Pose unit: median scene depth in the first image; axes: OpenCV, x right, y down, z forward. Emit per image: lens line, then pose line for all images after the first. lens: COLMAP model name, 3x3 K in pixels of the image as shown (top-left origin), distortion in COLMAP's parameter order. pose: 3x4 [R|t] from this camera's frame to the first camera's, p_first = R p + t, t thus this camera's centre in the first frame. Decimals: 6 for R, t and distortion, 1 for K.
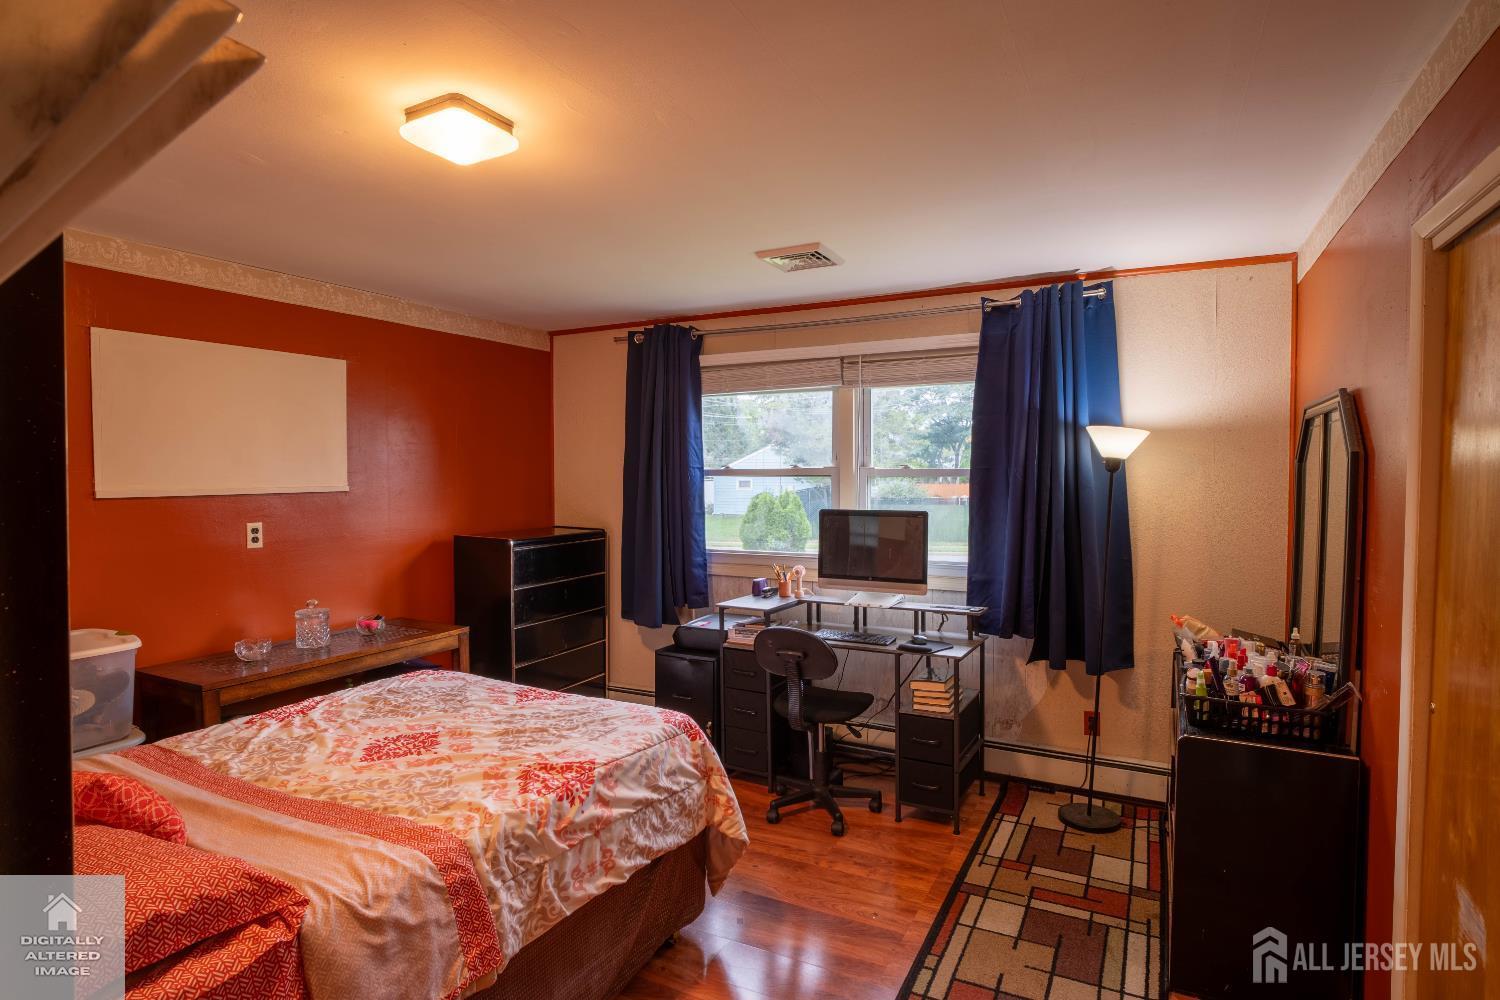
lens RADIAL K [[787.9, 0, 750.8], [0, 787.9, 495.9], [0, 0, 1]] dist [-0.056712, 0.029891]
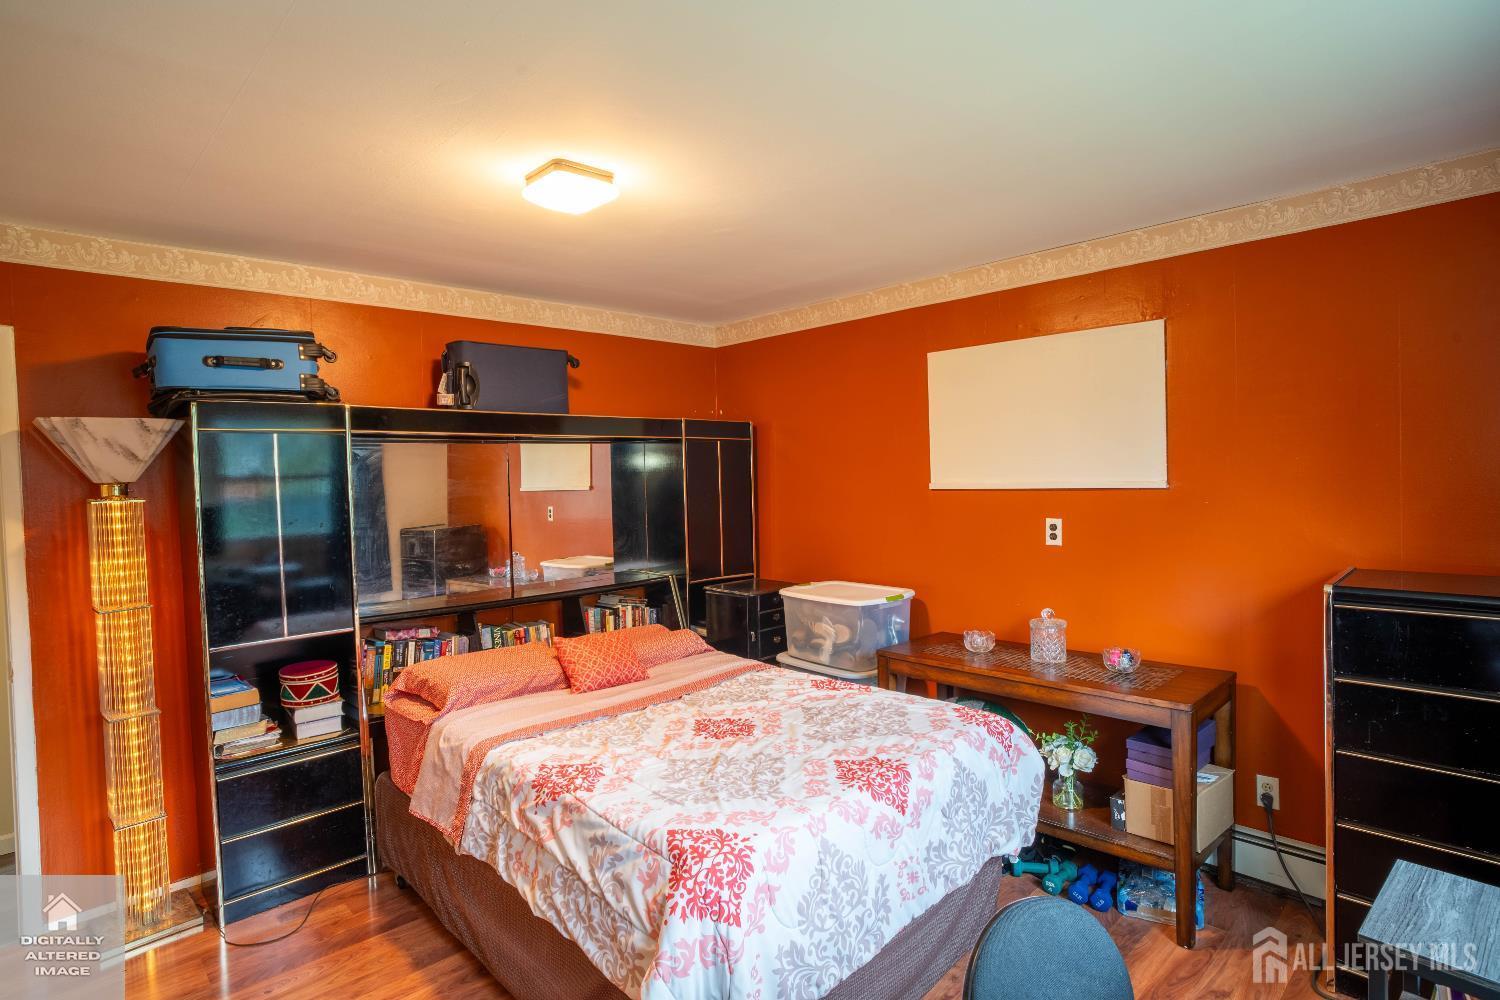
lens RADIAL K [[787.9, 0, 750.8], [0, 787.9, 495.9], [0, 0, 1]] dist [-0.056712, 0.029891]
pose [[-0.314830, 0.037985, -0.948388, 0.543954], [-0.003527, 0.999145, 0.041189, -0.044520], [0.949142, 0.016312, -0.314426, 1.330045]]
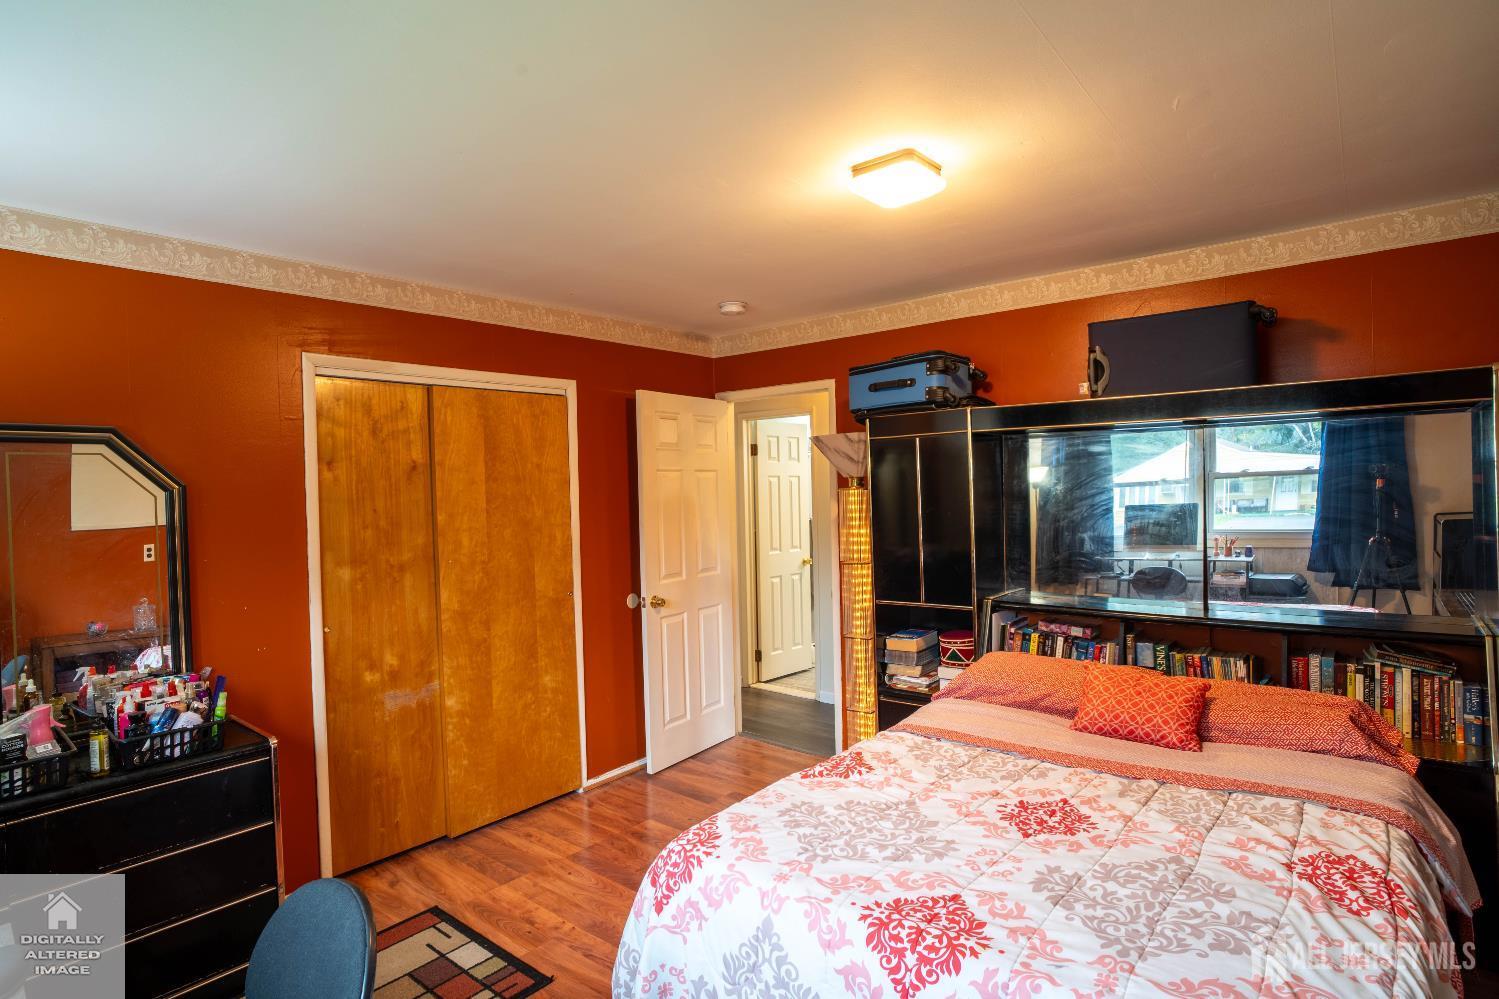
lens RADIAL K [[787.4, 0, 750.3], [0, 787.4, 495.4], [0, 0, 1]] dist [-0.056712, 0.029891]
pose [[-0.976754, 0.024296, 0.212983, -0.315632], [0.033675, 0.998611, 0.040520, -0.050170], [-0.211703, 0.046751, -0.976215, 1.768716]]
